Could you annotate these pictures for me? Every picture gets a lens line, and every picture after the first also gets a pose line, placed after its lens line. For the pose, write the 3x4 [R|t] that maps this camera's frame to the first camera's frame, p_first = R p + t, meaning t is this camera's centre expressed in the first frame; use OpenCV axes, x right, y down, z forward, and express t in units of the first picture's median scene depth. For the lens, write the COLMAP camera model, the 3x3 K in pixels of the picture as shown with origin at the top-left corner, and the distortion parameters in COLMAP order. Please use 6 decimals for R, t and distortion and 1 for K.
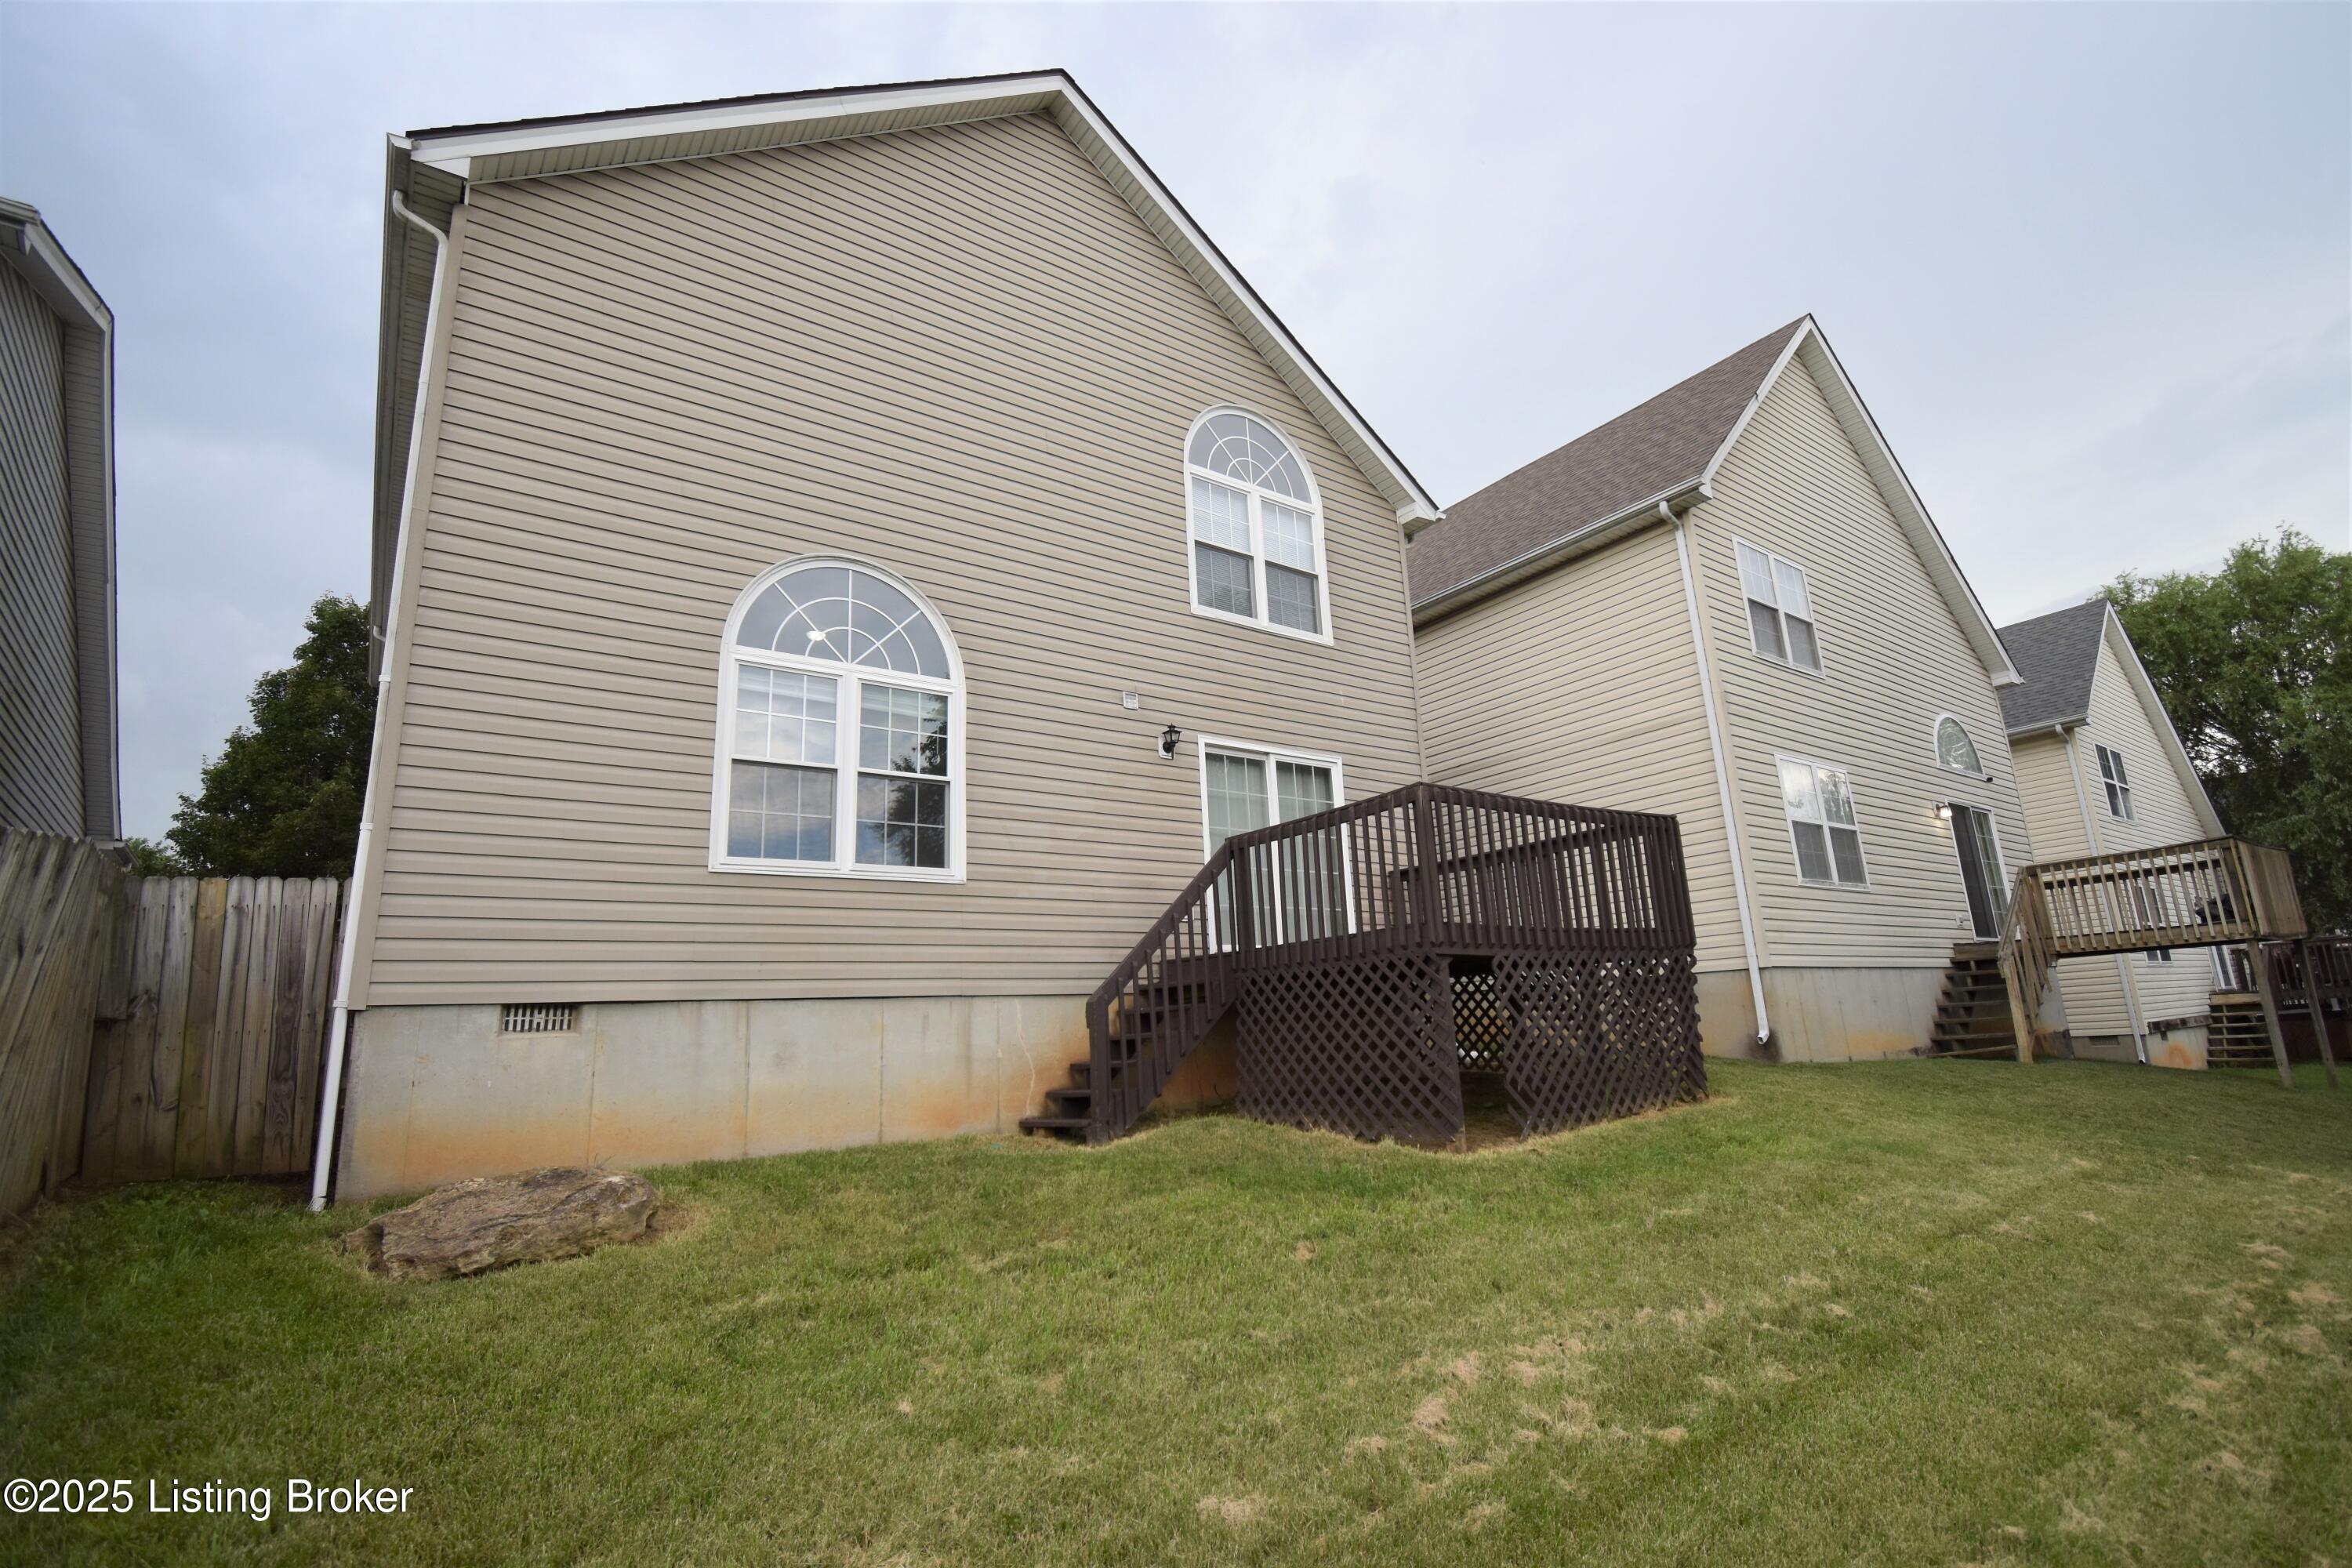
lens RADIAL K [[1112.3, 0, 1176.0], [0, 1112.3, 784.0], [0, 0, 1]] dist [-0.003364, -0.000757]
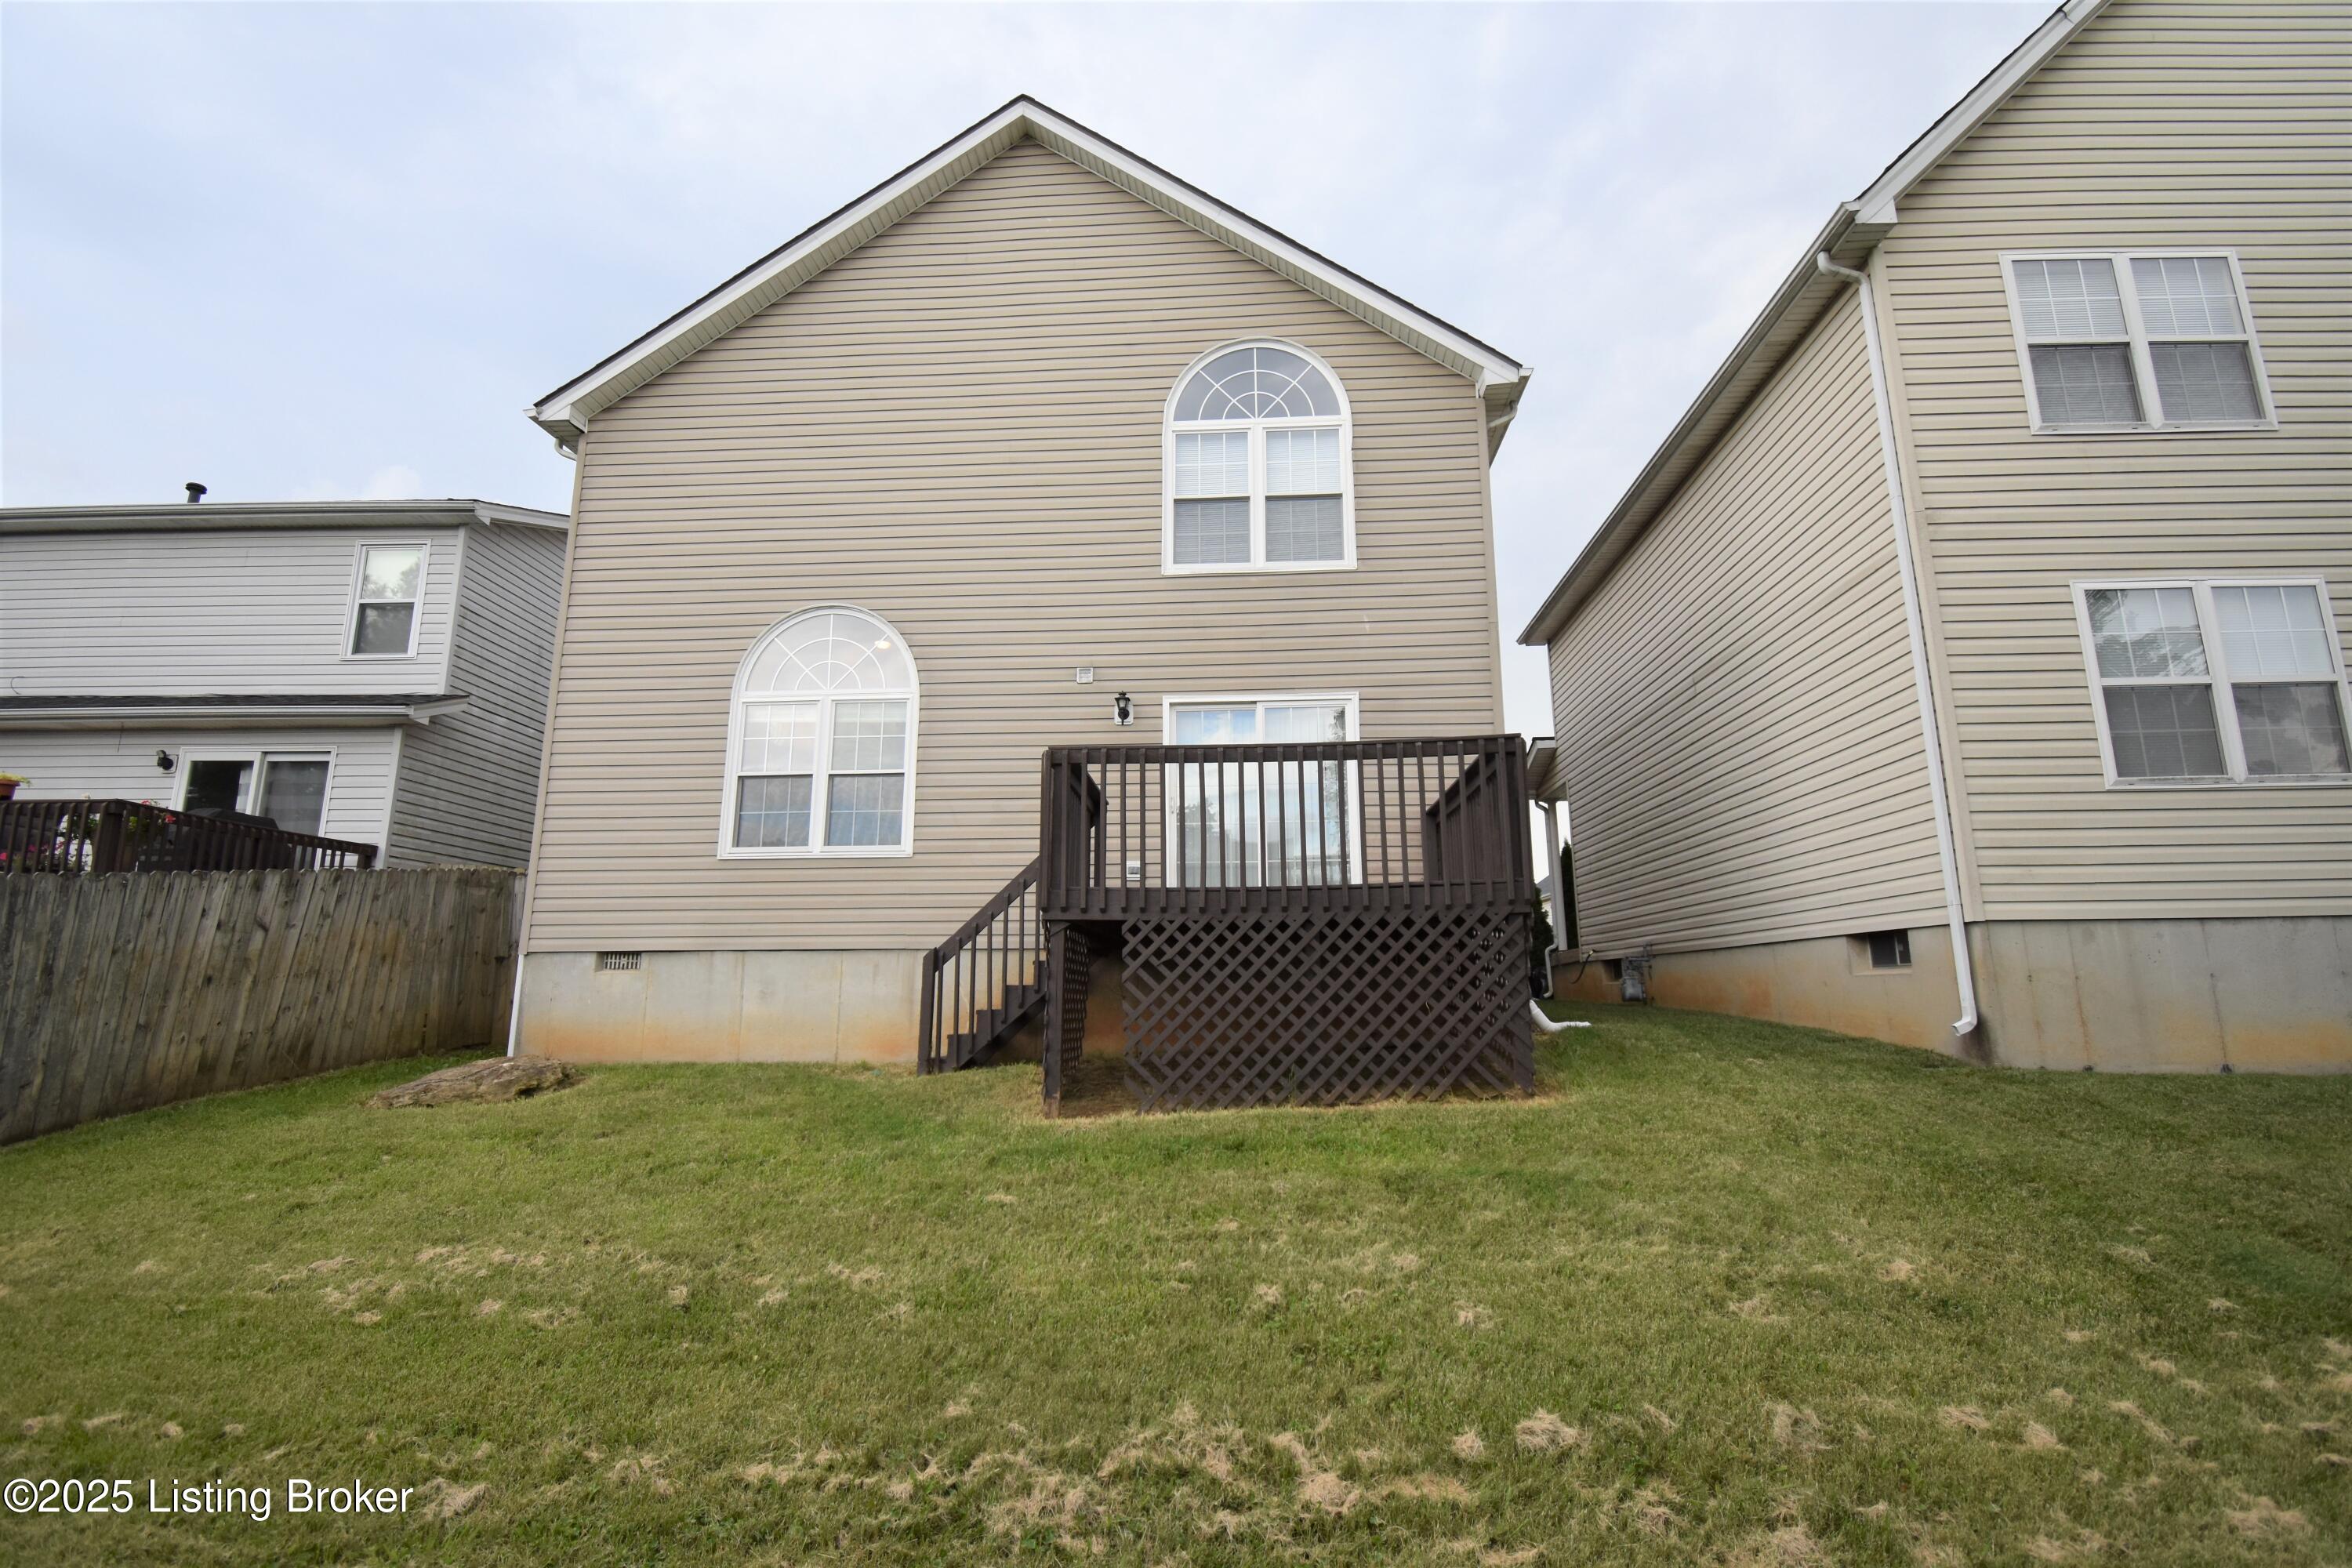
lens RADIAL K [[1112.3, 0, 1176.0], [0, 1112.3, 784.0], [0, 0, 1]] dist [-0.003364, -0.000757]
pose [[0.756502, -0.078546, -0.649258, 0.652038], [0.115624, 0.993186, 0.014569, 0.021313], [0.643690, -0.086092, 0.760429, 0.218414]]
